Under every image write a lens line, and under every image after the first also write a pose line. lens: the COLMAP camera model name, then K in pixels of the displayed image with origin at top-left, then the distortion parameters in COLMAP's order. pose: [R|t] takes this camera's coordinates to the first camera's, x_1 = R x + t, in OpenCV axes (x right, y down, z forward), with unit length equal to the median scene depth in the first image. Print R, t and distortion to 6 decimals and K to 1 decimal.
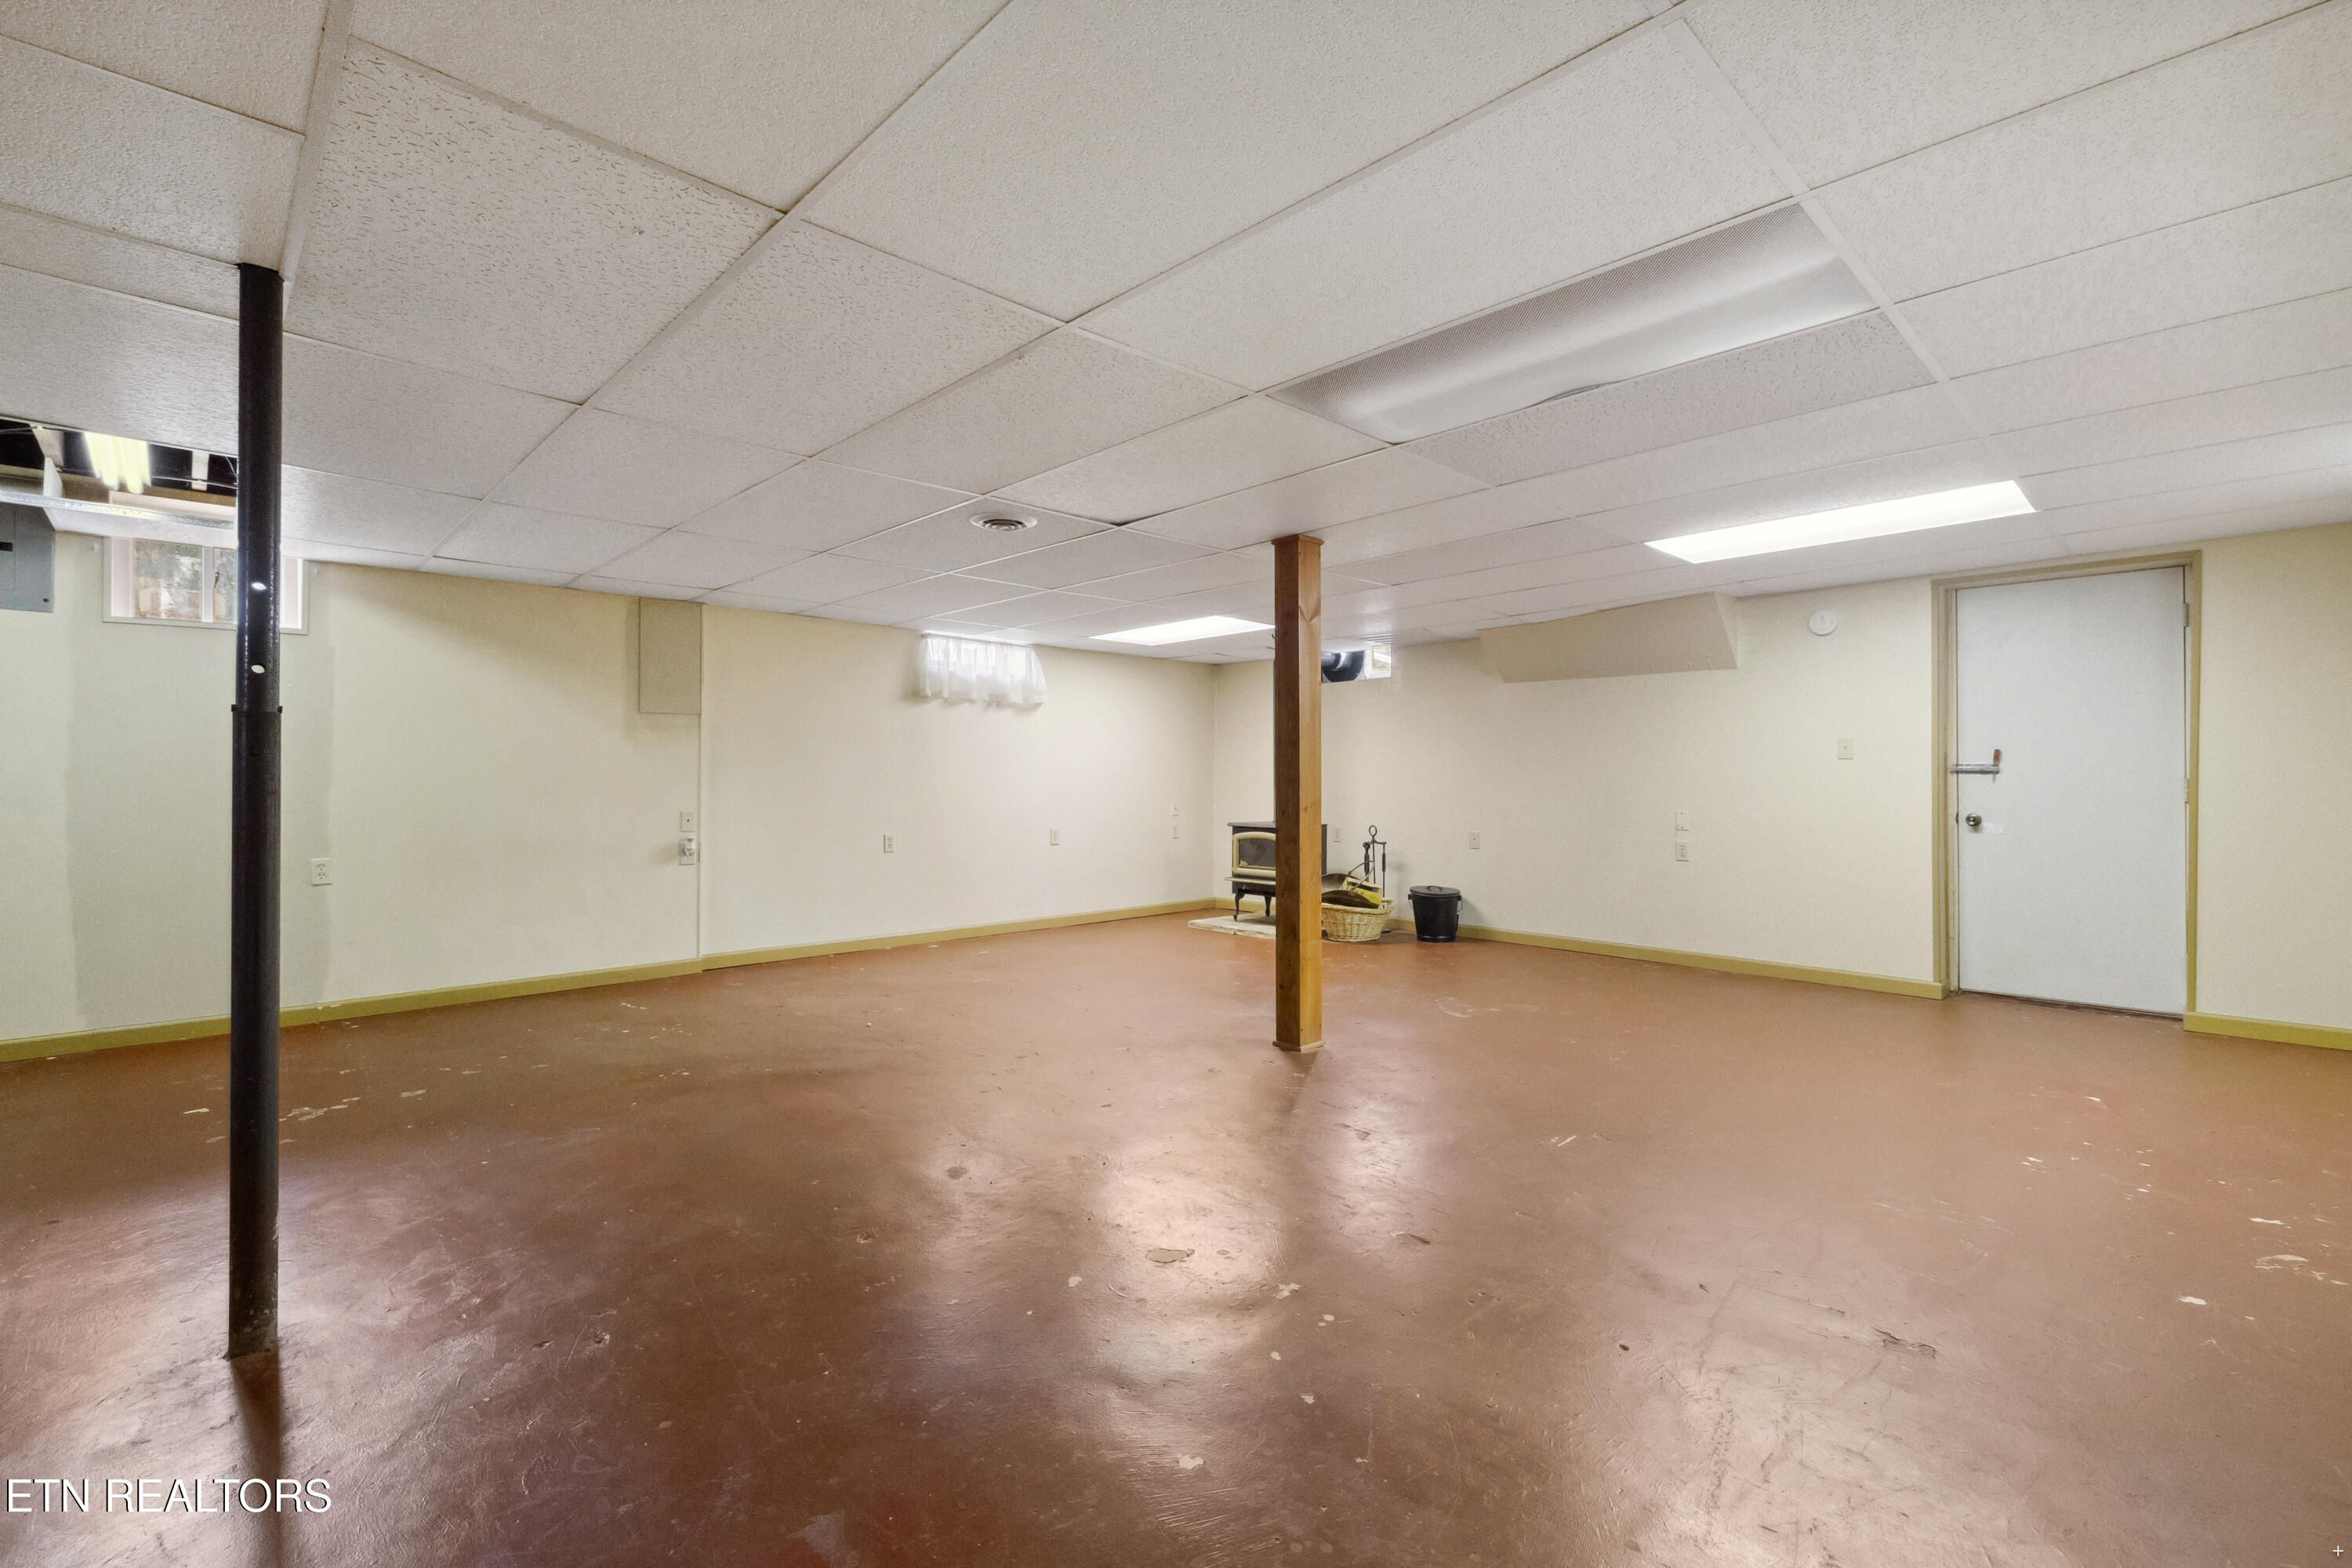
lens RADIAL K [[1002.6, 0, 1119.7], [0, 1002.6, 783.7], [0, 0, 1]] dist [0.001122, 0.000046]
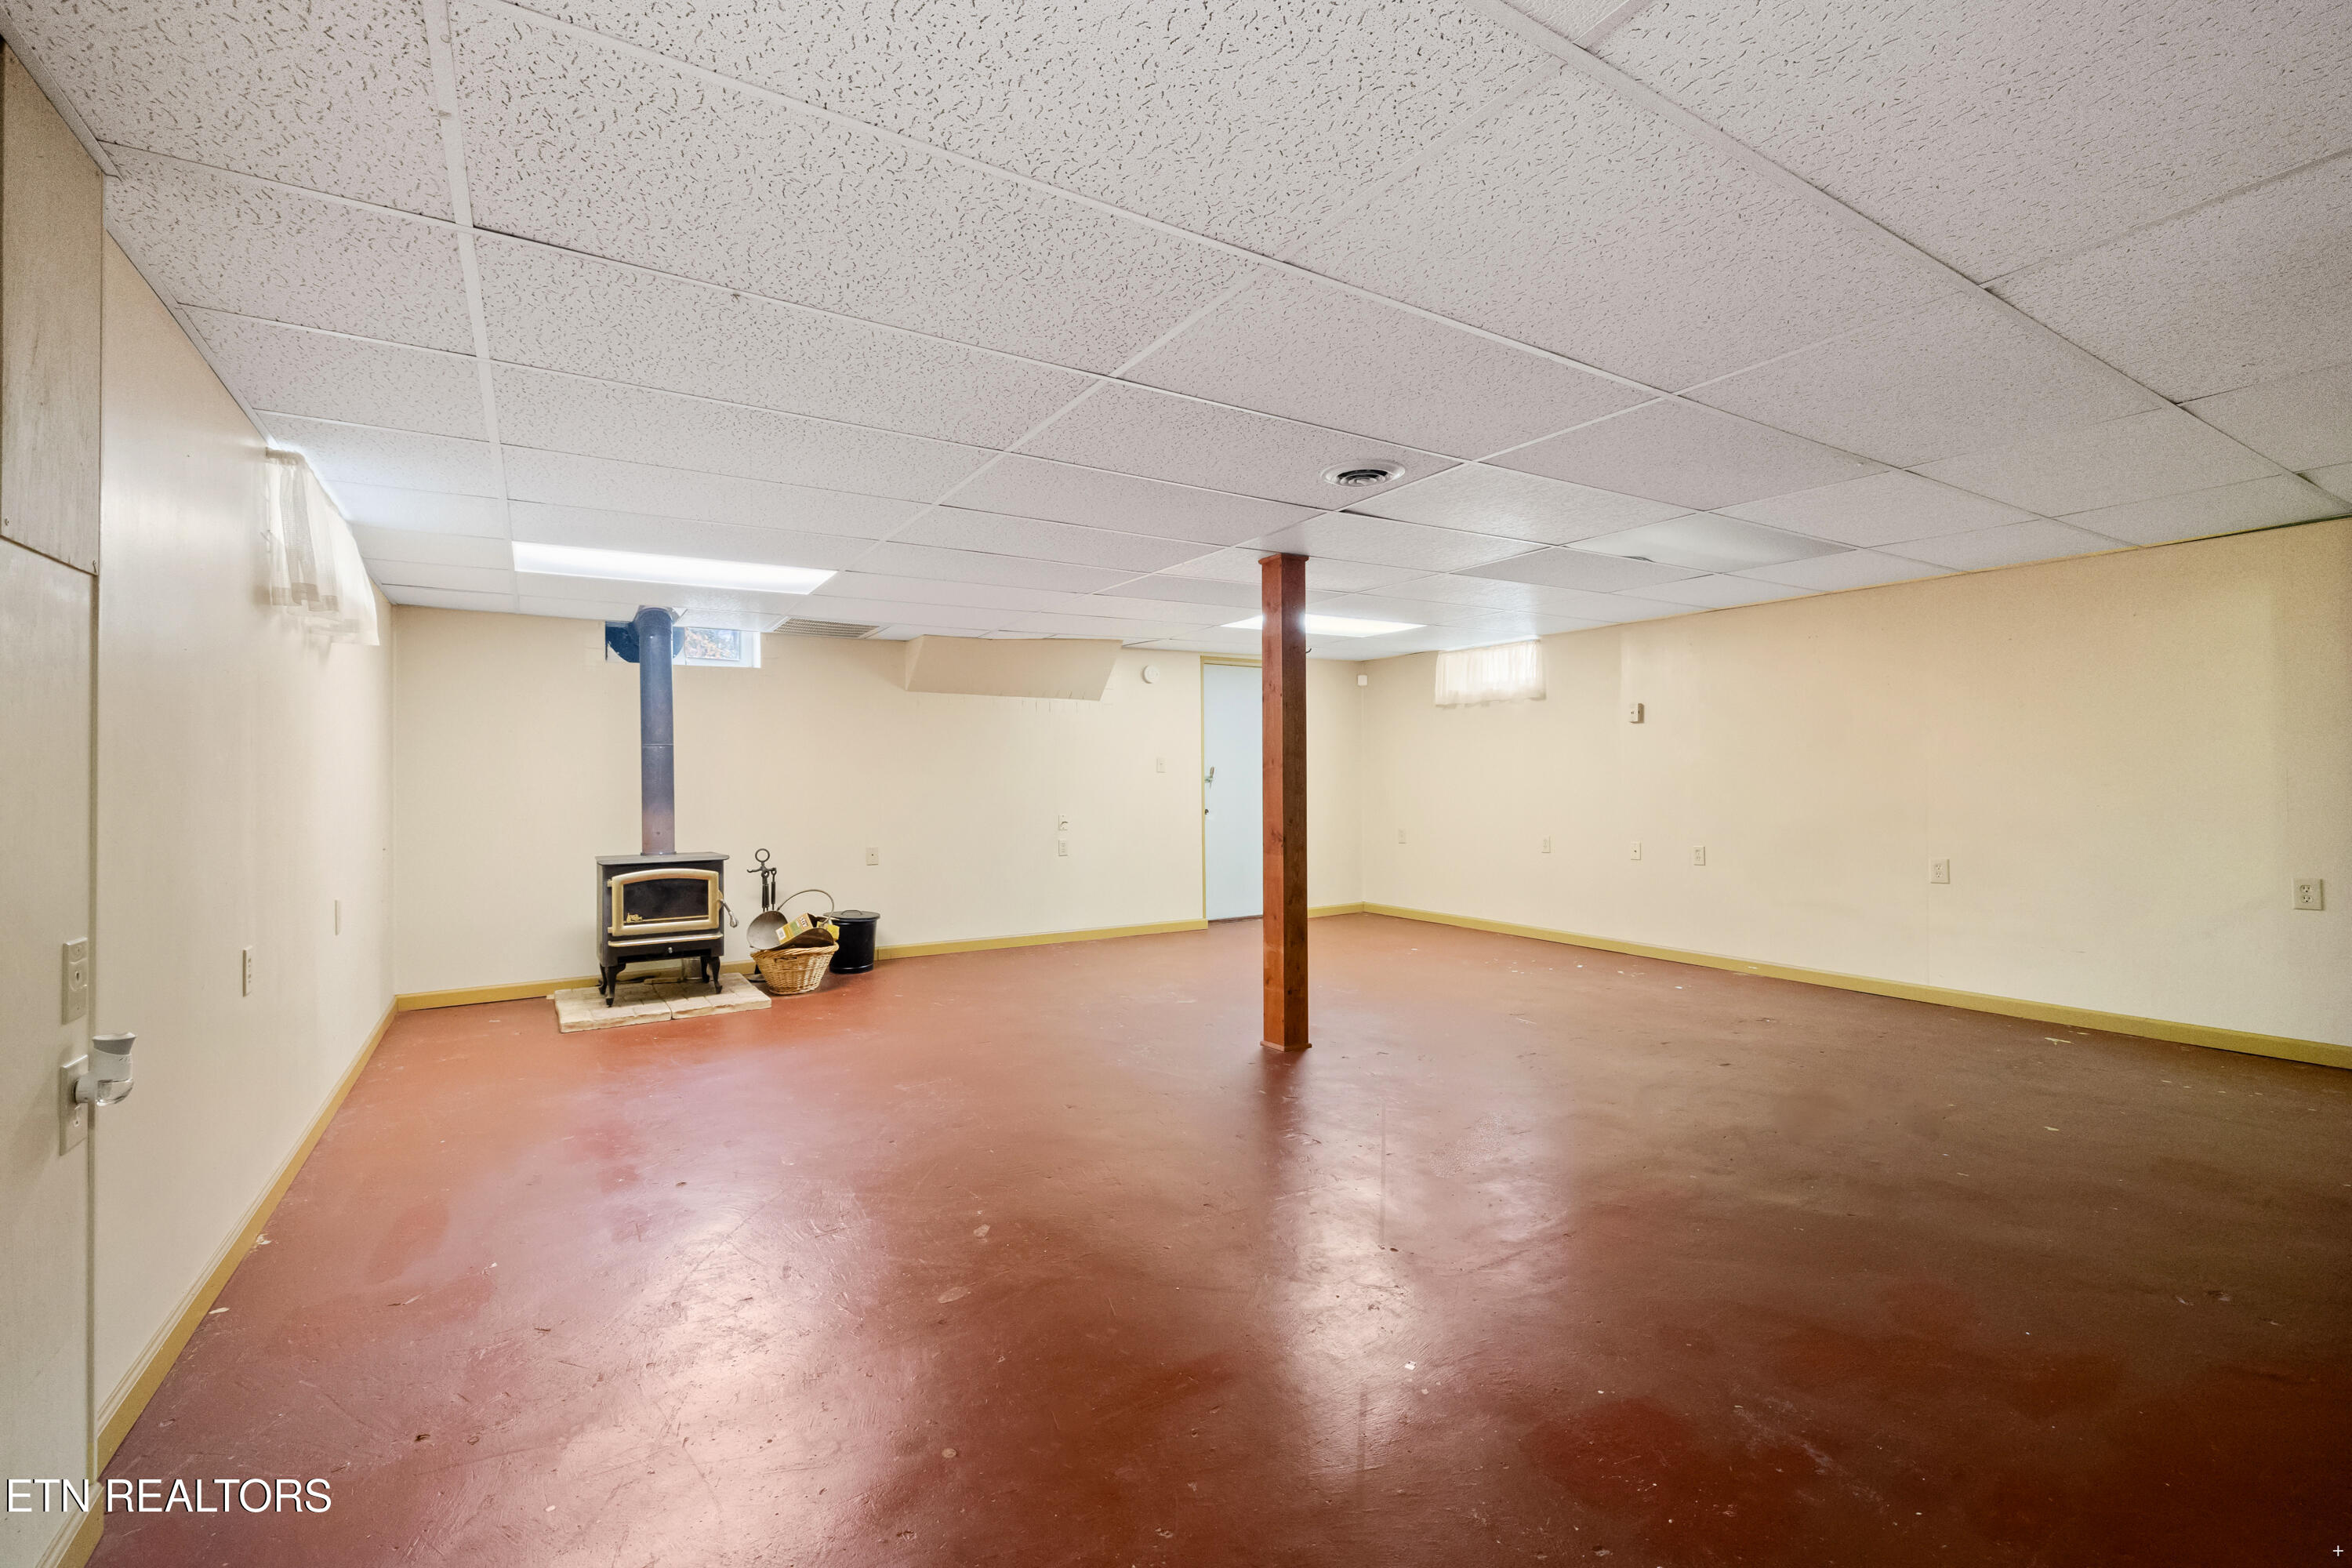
lens RADIAL K [[1005.5, 0, 1184.4], [0, 1005.5, 774.7], [0, 0, 1]] dist [-0.001126, -0.000083]
pose [[0.175889, 0.006532, 0.984388, -0.525728], [0.014487, 0.999853, -0.009224, -0.005881], [-0.984303, 0.015884, 0.175768, 0.560323]]
